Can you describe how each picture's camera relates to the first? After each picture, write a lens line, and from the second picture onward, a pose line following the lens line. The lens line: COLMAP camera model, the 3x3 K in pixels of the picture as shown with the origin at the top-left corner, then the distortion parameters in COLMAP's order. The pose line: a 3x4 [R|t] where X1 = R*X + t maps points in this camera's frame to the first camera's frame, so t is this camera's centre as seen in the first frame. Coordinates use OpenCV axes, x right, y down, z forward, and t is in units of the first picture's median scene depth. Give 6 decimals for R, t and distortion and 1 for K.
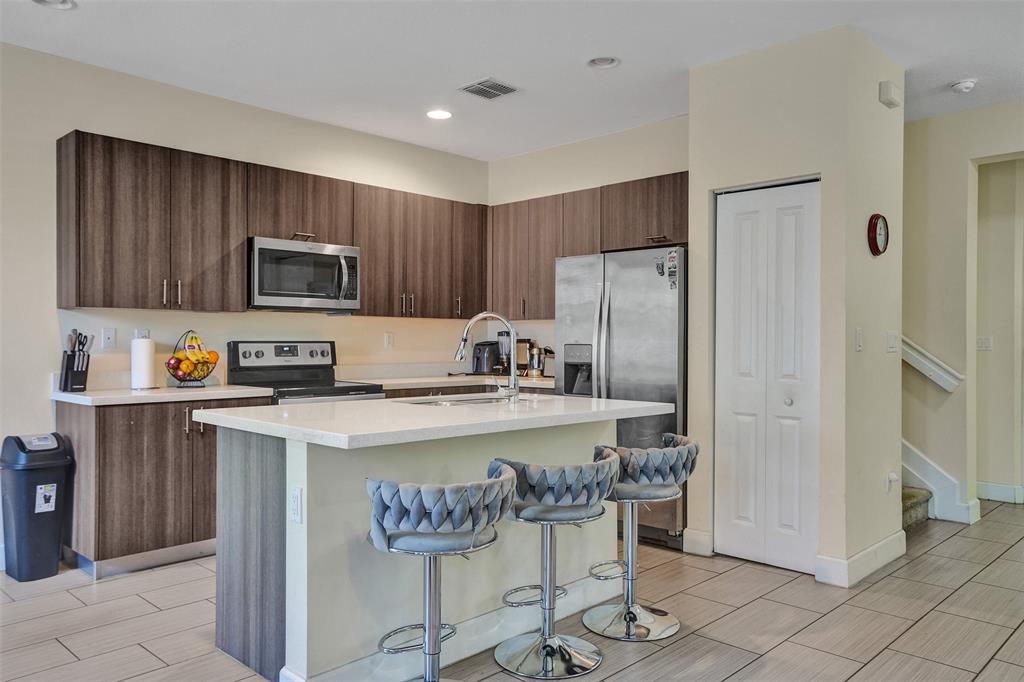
lens RADIAL K [[759.6, 0, 512.0], [0, 759.6, 341.0], [0, 0, 1]] dist [0.007338, 0.002062]
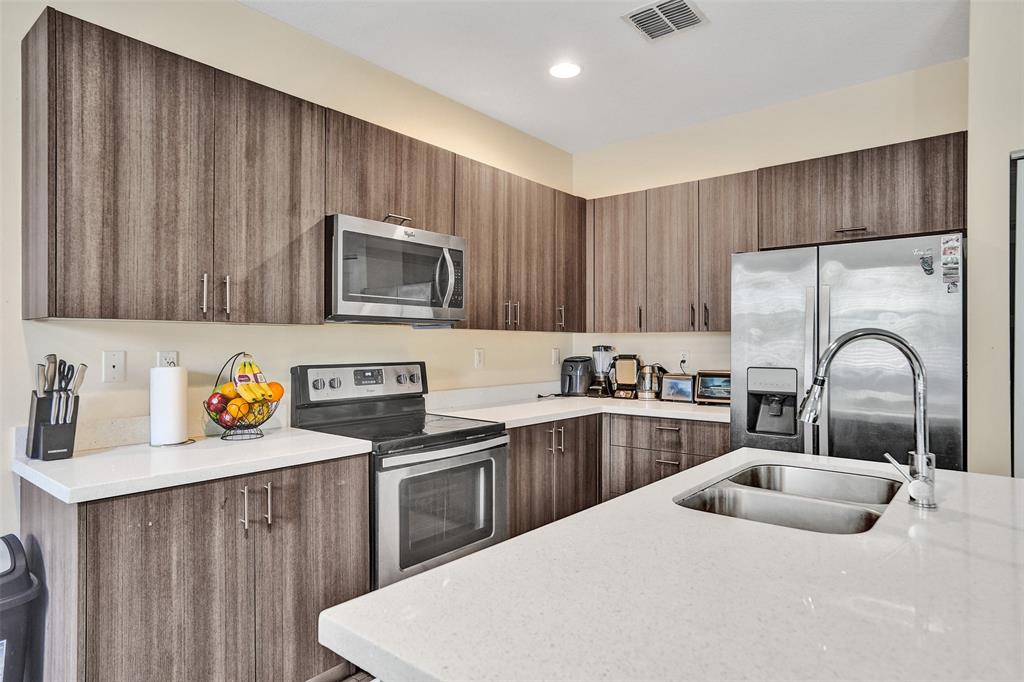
lens RADIAL K [[591.3, 0, 512.0], [0, 591.3, 341.0], [0, 0, 1]] dist [-0.042530, 0.029585]
pose [[0.996775, -0.002161, 0.080220, -0.228614], [0.002541, 0.999986, -0.004637, -0.021034], [-0.080209, 0.004826, 0.996766, 0.469985]]
